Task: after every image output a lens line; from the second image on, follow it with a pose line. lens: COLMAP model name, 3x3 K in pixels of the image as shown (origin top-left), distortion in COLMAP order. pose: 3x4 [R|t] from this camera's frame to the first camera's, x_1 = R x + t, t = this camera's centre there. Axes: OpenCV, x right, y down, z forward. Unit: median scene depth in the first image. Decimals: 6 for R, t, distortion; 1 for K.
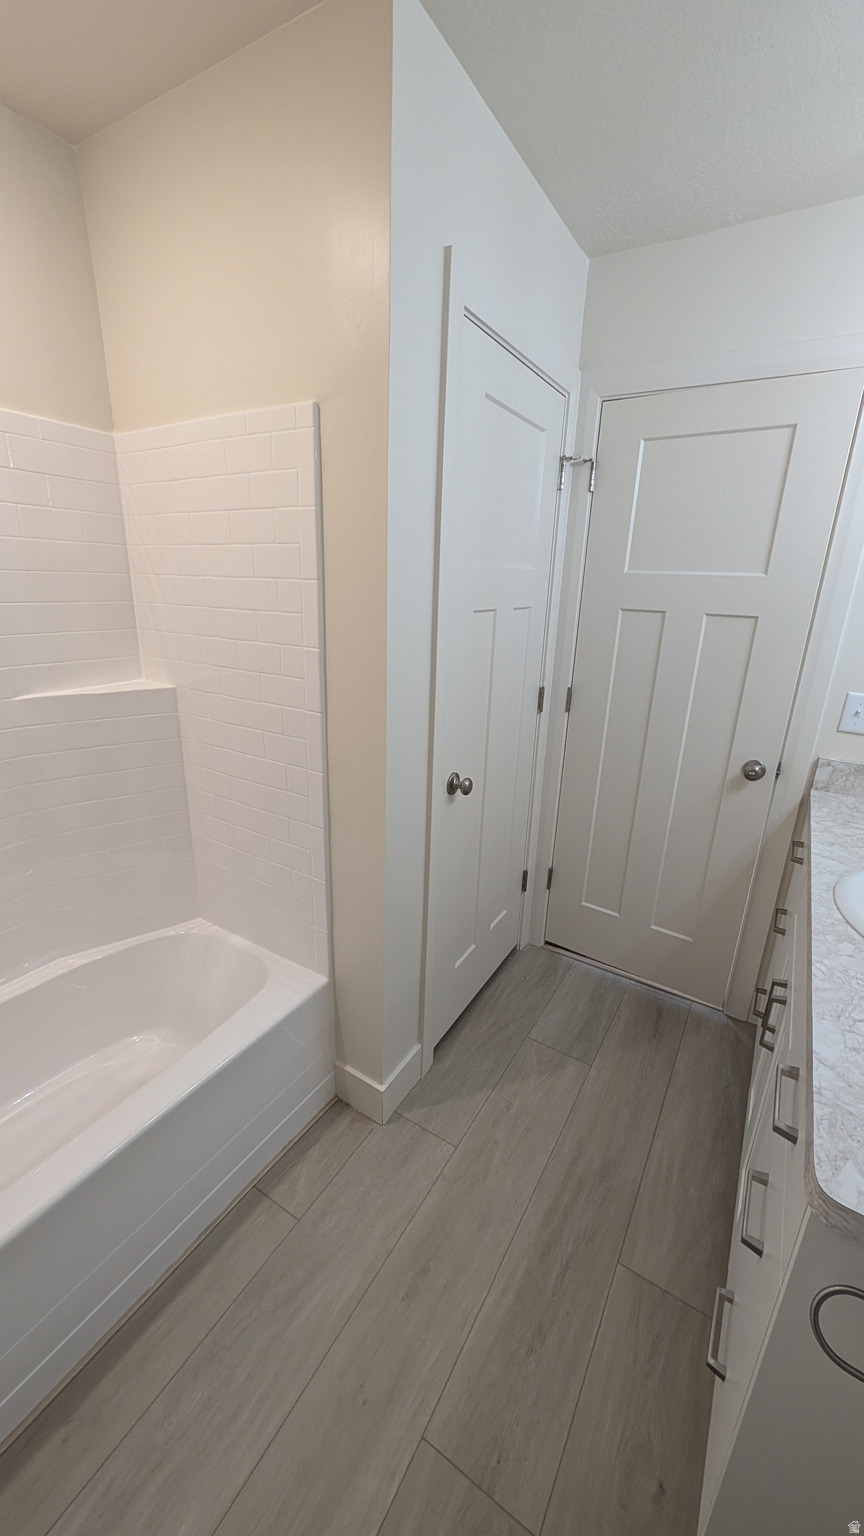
lens RADIAL K [[586.0, 0, 432.0], [0, 586.0, 768.0], [0, 0, 1]] dist [-0.000600, 0.000205]
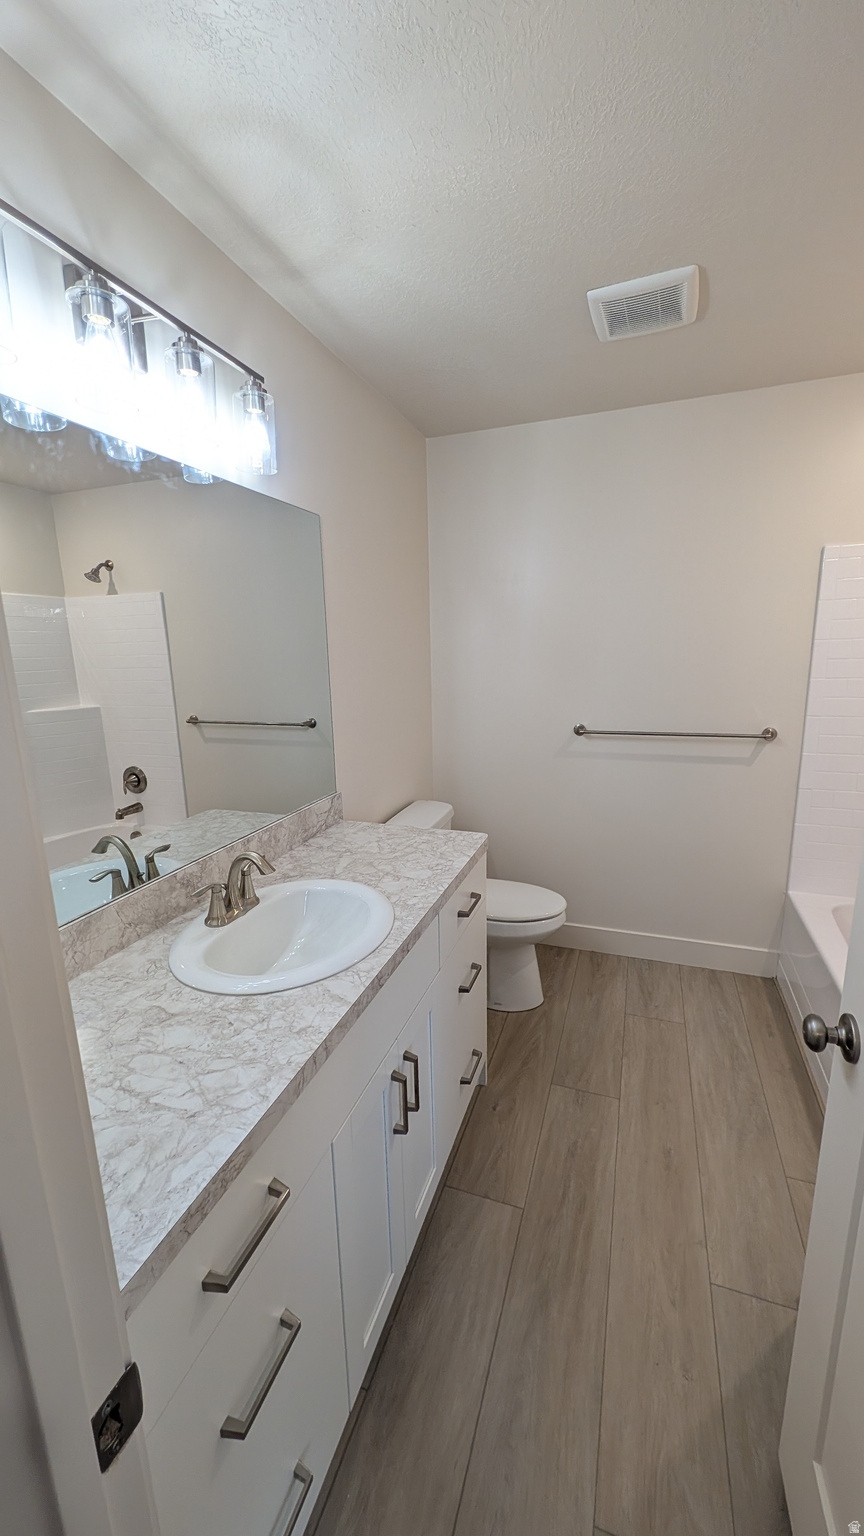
lens RADIAL K [[586.0, 0, 432.0], [0, 586.0, 768.0], [0, 0, 1]] dist [-0.000600, 0.000205]
pose [[-0.978636, 0.033902, -0.202787, 0.670457], [-0.072144, 0.866974, 0.493103, -0.456986], [0.192529, 0.497198, -0.846006, 1.445838]]
